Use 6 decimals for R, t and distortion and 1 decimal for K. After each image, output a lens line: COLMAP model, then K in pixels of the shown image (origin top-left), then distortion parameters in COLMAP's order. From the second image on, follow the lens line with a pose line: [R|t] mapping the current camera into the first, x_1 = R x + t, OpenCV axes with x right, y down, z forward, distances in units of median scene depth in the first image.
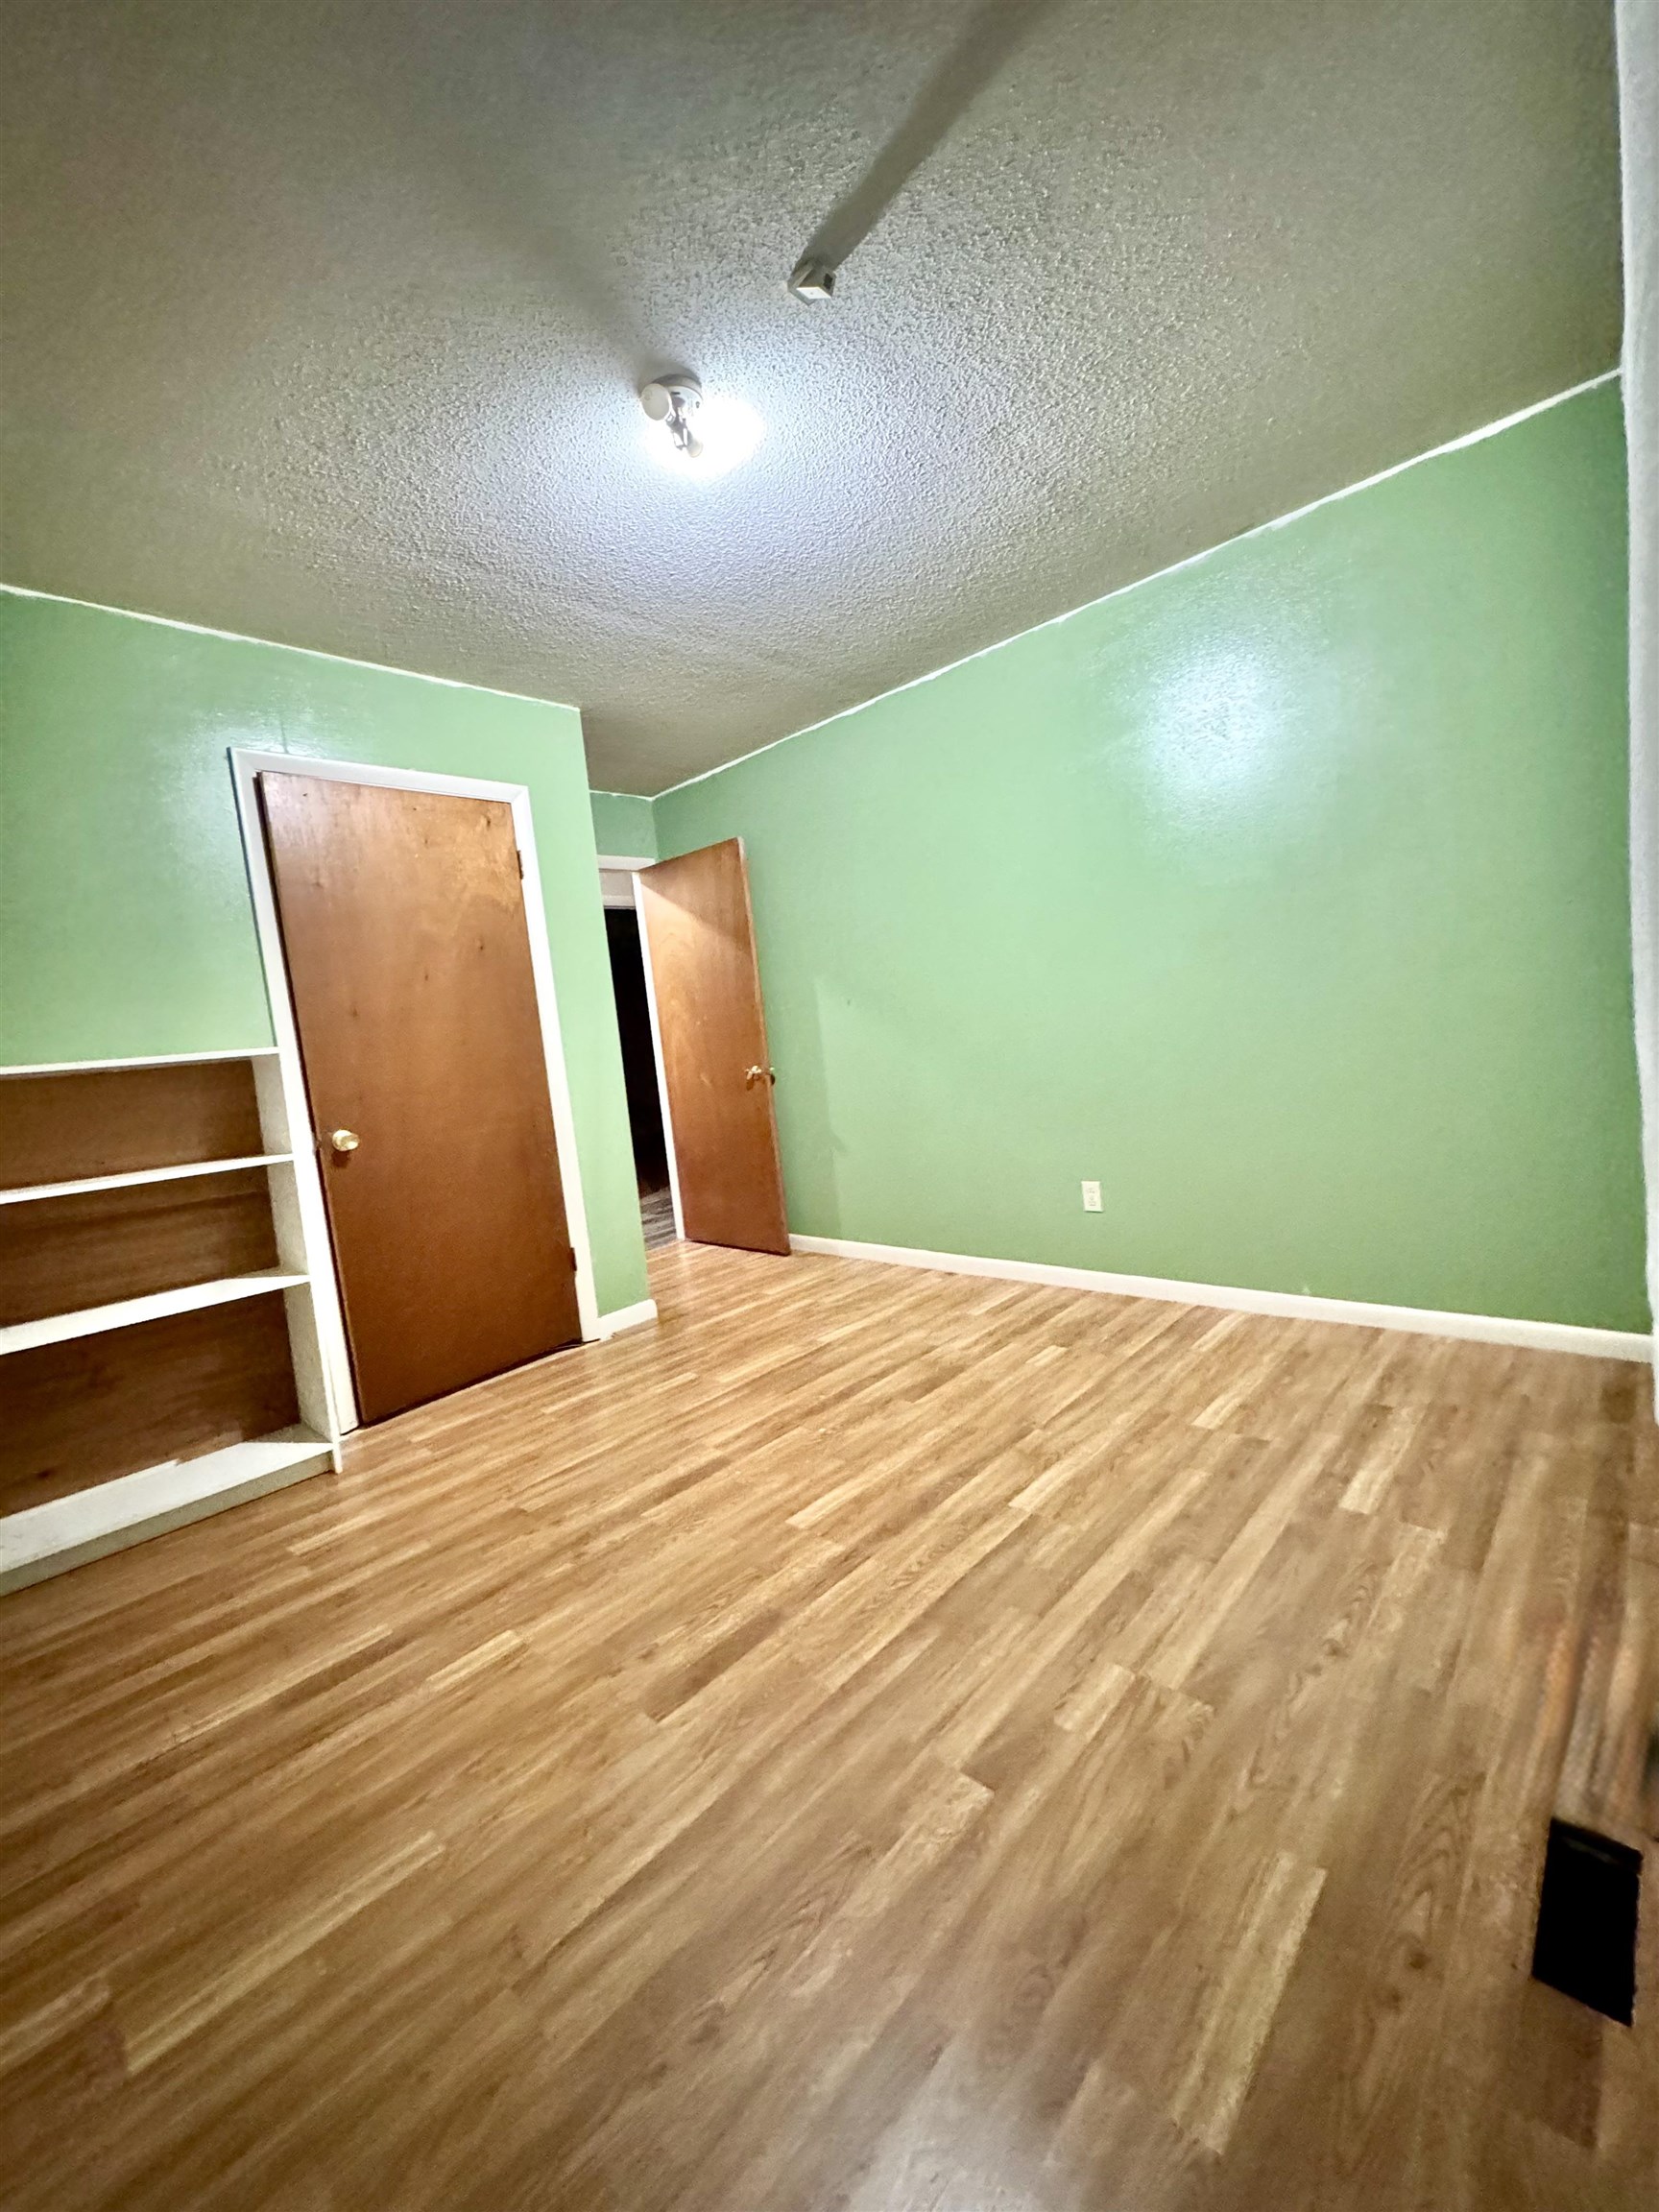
lens RADIAL K [[881.3, 0, 832.4], [0, 881.3, 1102.9], [0, 0, 1]] dist [-0.004567, 0.001021]
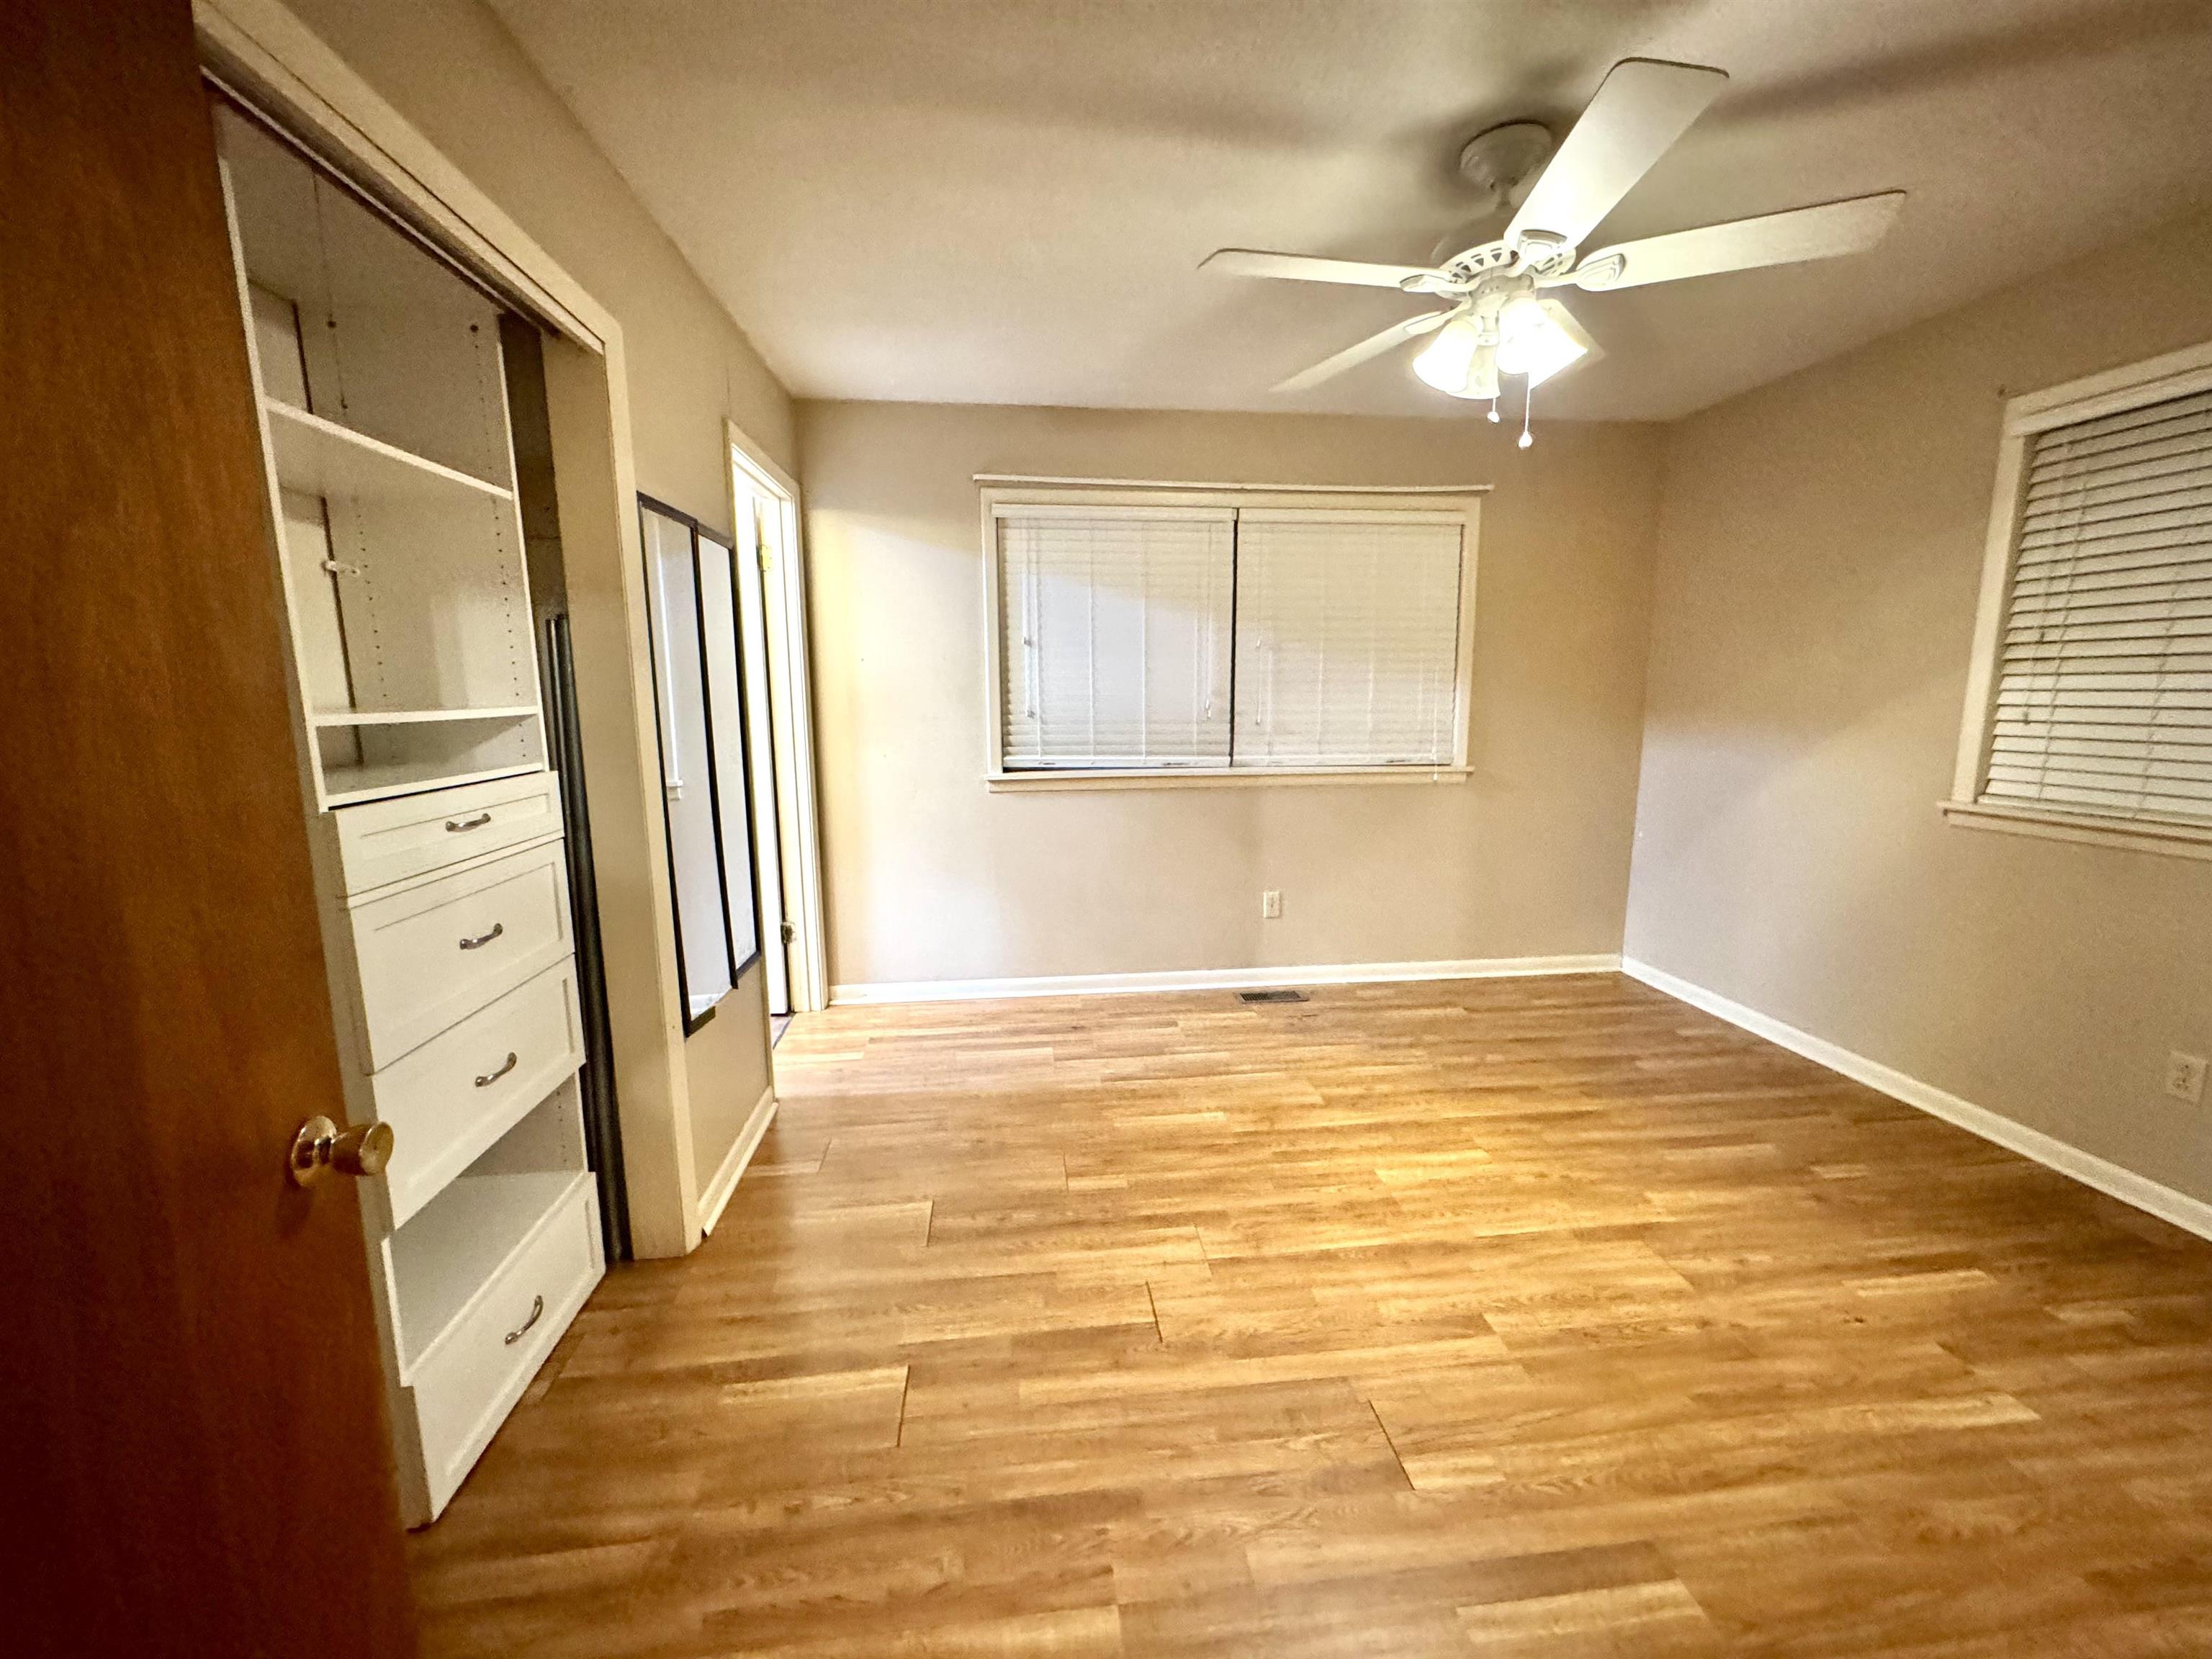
lens RADIAL K [[881.3, 0, 1107.3], [0, 881.3, 825.0], [0, 0, 1]] dist [-0.004567, 0.001021]
pose [[-0.764152, 0.011024, 0.644942, -0.314855], [0.137565, 0.979636, 0.146248, -0.199379], [-0.630196, 0.200478, -0.750108, 1.759311]]
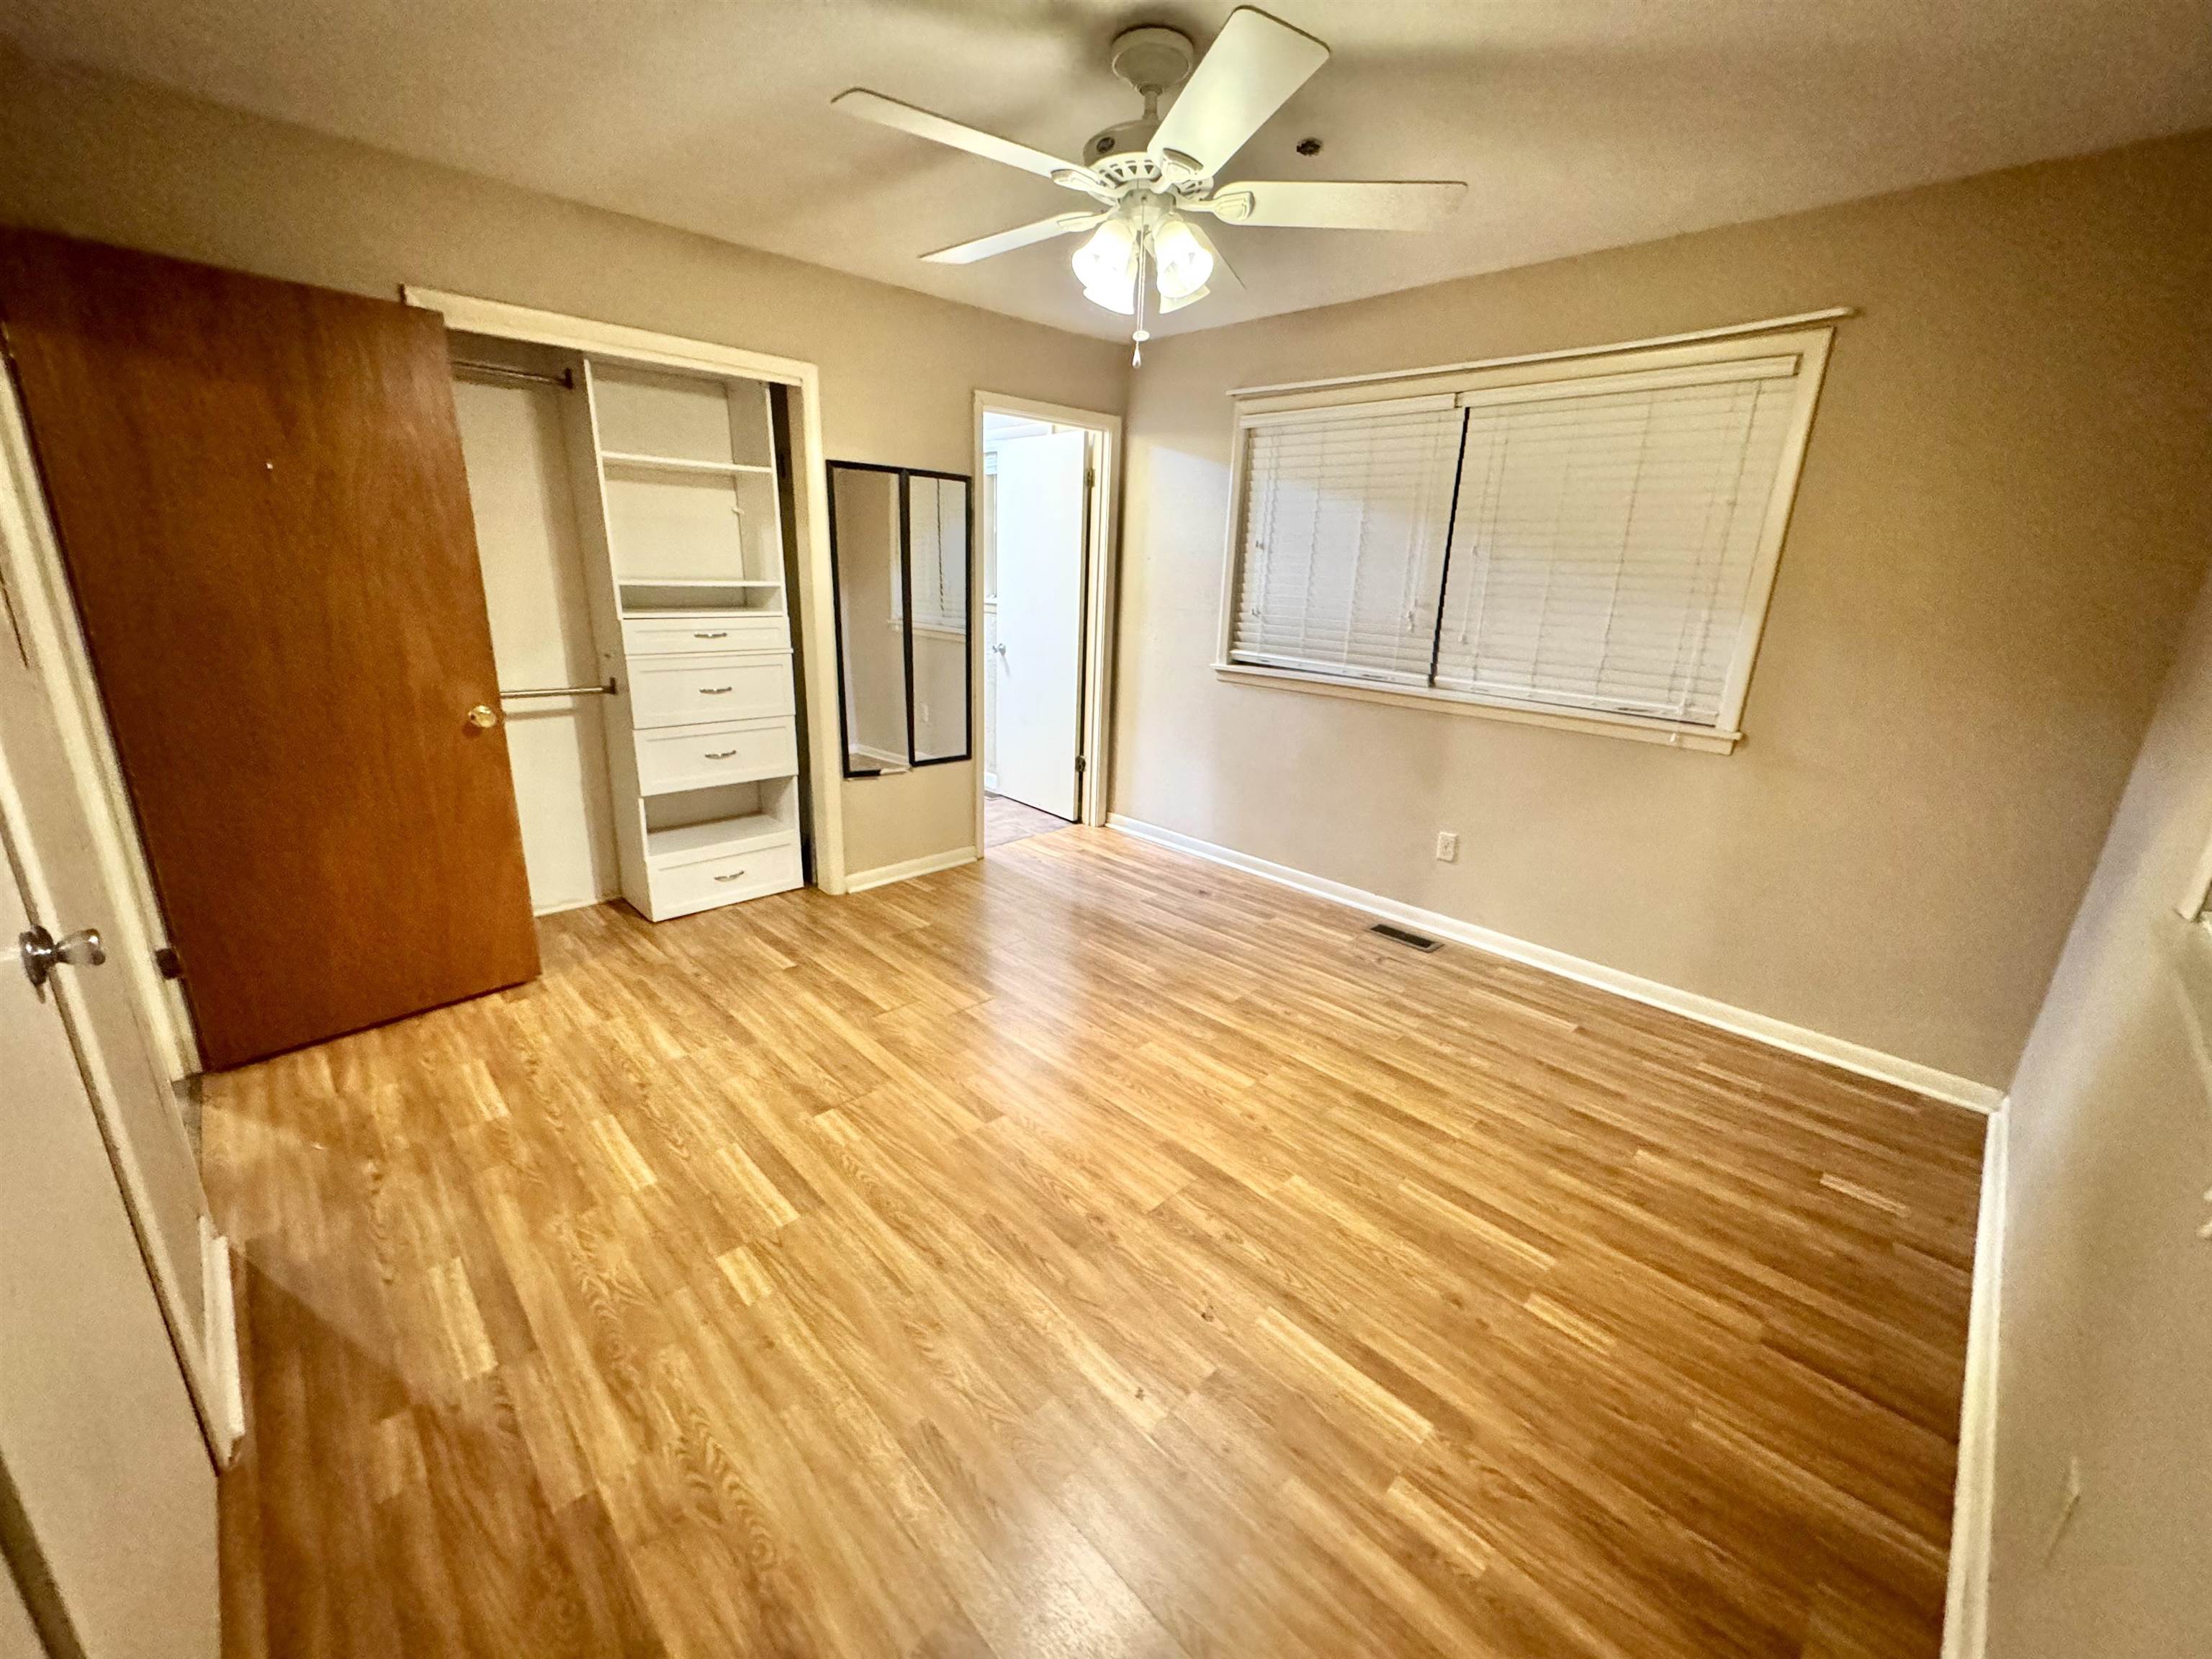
lens RADIAL K [[881.3, 0, 1107.0], [0, 881.3, 827.5], [0, 0, 1]] dist [-0.004567, 0.001021]
pose [[0.026316, -0.182328, 0.982885, -0.919934], [0.040416, 0.982616, 0.181196, -0.102586], [-0.998836, 0.034956, 0.033228, 0.942482]]
